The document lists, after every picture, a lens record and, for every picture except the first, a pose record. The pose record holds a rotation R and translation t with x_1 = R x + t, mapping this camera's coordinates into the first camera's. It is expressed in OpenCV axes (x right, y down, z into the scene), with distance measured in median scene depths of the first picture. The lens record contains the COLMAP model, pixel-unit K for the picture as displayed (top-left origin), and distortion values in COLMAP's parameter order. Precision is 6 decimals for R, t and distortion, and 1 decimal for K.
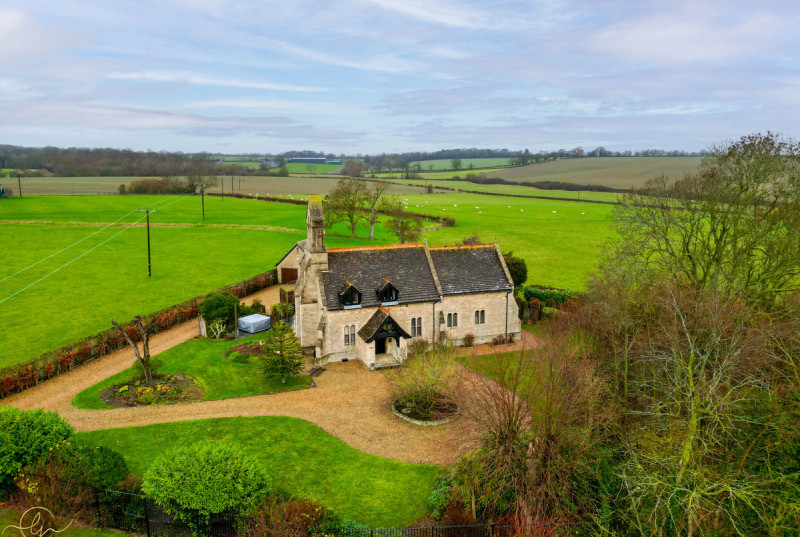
lens RADIAL K [[547.5, 0, 400.0], [0, 547.5, 268.5], [0, 0, 1]] dist [0.103435, -0.109553]
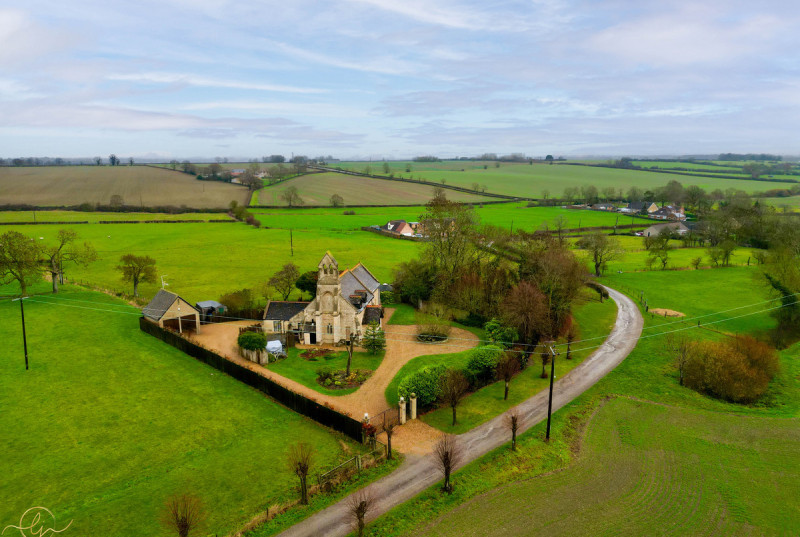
lens RADIAL K [[547.5, 0, 400.0], [0, 547.5, 268.5], [0, 0, 1]] dist [0.103435, -0.109553]
pose [[0.475393, -0.177153, 0.861753, -0.176783], [0.182373, 0.978084, 0.100459, -0.024602], [-0.860663, 0.109403, 0.497282, 0.000447]]
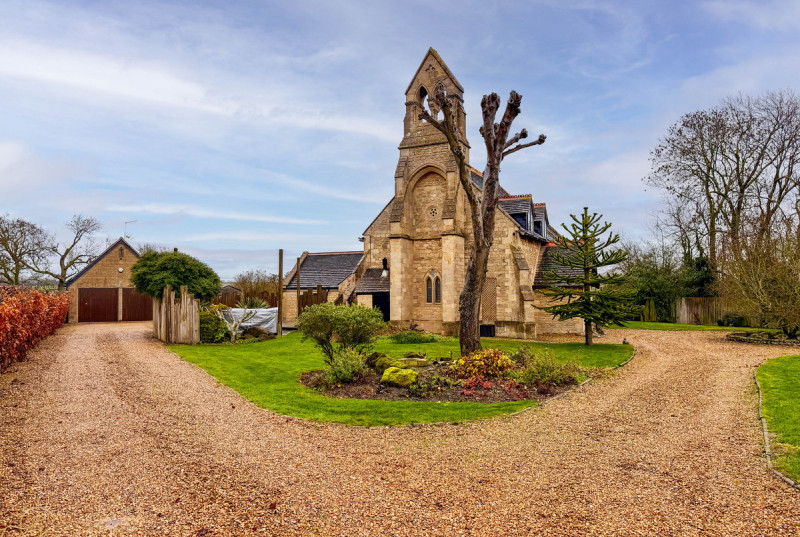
lens RADIAL K [[547.5, 0, 400.0], [0, 547.5, 268.5], [0, 0, 1]] dist [0.103435, -0.109553]
pose [[0.704143, 0.024077, 0.709650, -0.069545], [0.147721, 0.972590, -0.179574, 0.021591], [-0.694522, 0.231276, 0.681286, 0.082059]]
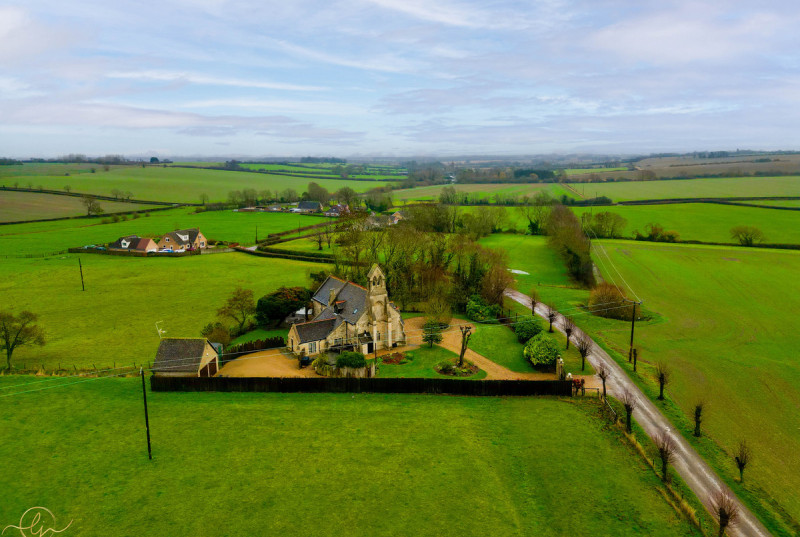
lens RADIAL K [[547.5, 0, 400.0], [0, 547.5, 268.5], [0, 0, 1]] dist [0.103435, -0.109553]
pose [[-0.207494, -0.195272, 0.958548, -0.221252], [0.207209, 0.948866, 0.238154, -0.061643], [-0.956039, 0.248035, -0.156422, 0.143781]]
